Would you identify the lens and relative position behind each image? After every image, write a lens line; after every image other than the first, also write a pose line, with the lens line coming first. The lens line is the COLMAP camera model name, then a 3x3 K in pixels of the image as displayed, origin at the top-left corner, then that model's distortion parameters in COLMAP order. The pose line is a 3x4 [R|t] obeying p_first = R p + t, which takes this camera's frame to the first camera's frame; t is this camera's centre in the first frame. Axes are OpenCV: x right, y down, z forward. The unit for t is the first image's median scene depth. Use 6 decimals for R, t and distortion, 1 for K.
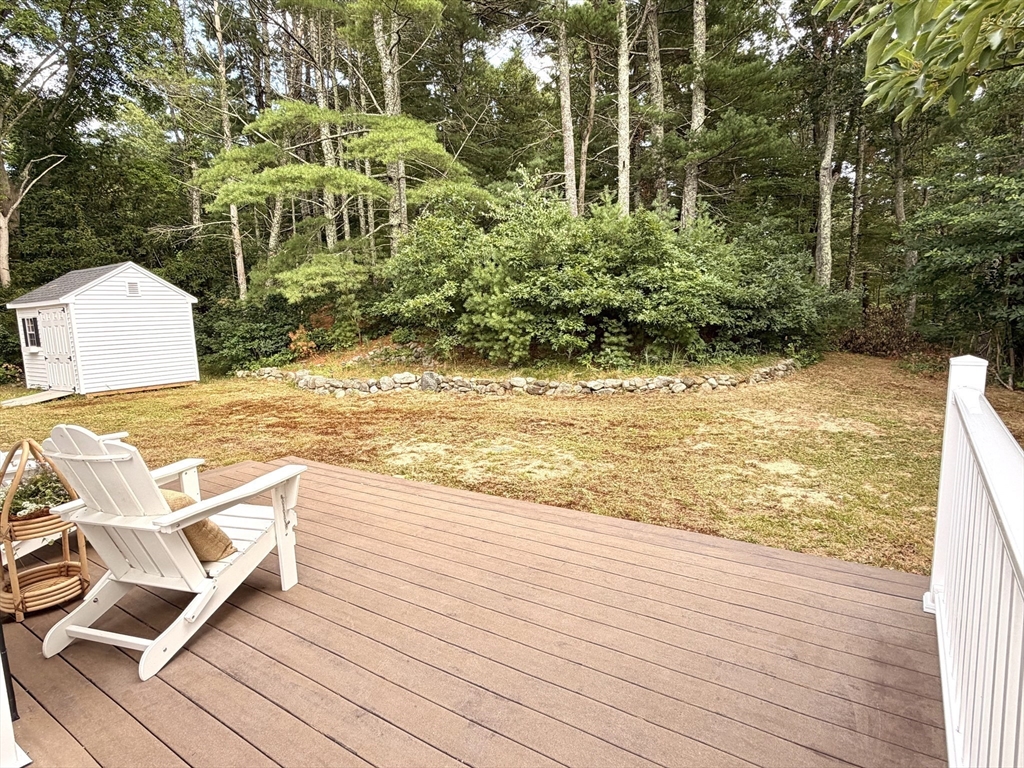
lens RADIAL K [[566.4, 0, 511.7], [0, 566.4, 382.0], [0, 0, 1]] dist [-0.004104, -0.000293]
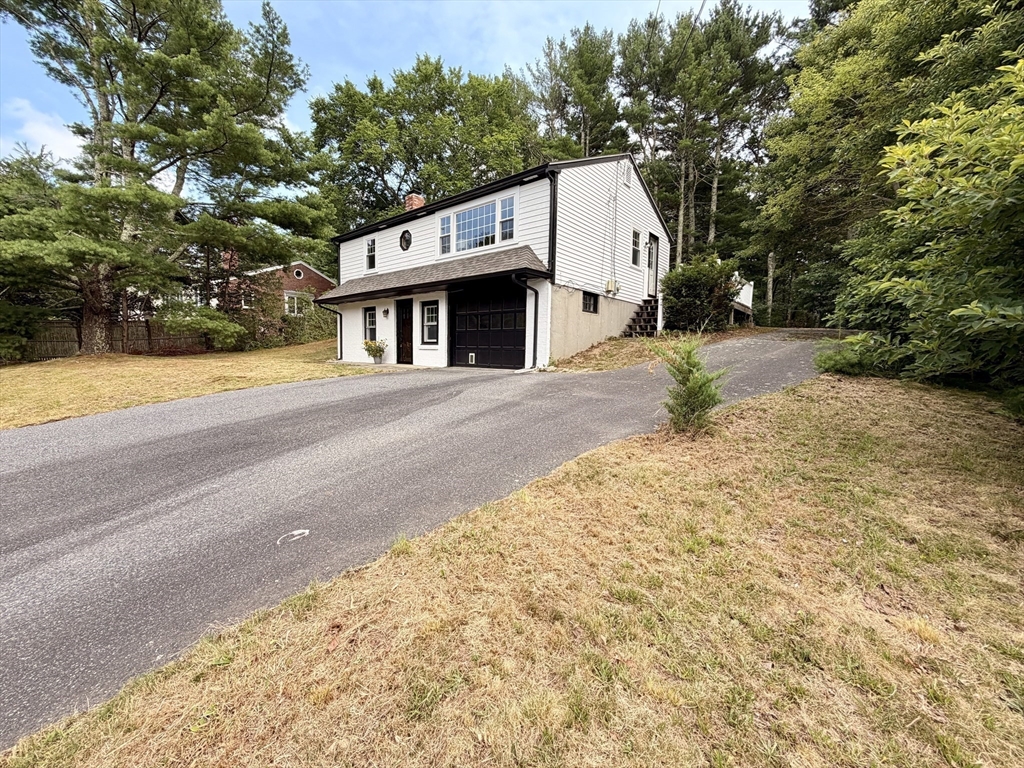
lens RADIAL K [[410.2, 0, 509.5], [0, 410.2, 380.6], [0, 0, 1]] dist [-0.003210, -0.000280]
pose [[0.993151, 0.057765, -0.101561, -0.292789], [-0.061853, 0.997378, -0.037574, 0.244480], [0.099124, 0.043599, 0.994119, -0.734380]]
